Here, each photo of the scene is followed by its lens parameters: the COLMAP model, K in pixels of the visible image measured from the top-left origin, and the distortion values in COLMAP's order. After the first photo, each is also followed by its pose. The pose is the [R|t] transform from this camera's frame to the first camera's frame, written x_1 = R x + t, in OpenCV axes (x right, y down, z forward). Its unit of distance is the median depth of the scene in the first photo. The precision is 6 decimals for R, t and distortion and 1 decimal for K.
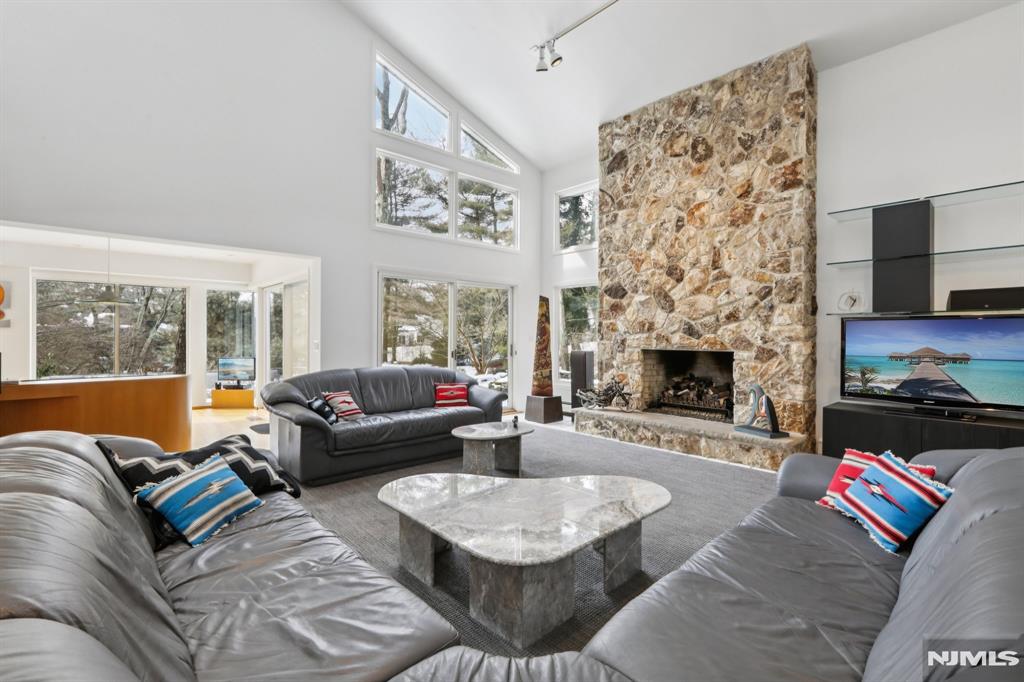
lens RADIAL K [[458.6, 0, 515.1], [0, 458.6, 334.5], [0, 0, 1]] dist [0.001635, -0.000386]
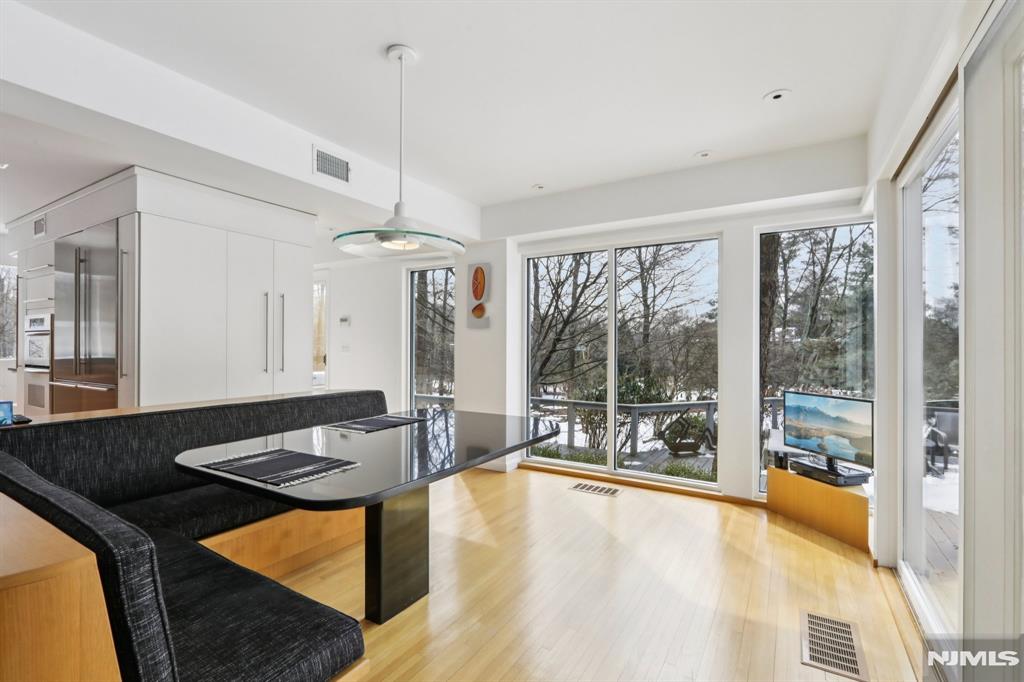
lens RADIAL K [[458.6, 0, 513.0], [0, 458.6, 344.2], [0, 0, 1]] dist [0.001635, -0.000386]
pose [[0.278477, -0.008671, -0.960404, -0.314134], [0.001343, 0.999962, -0.008638, 0.010407], [0.960442, 0.001116, 0.278478, 0.647761]]
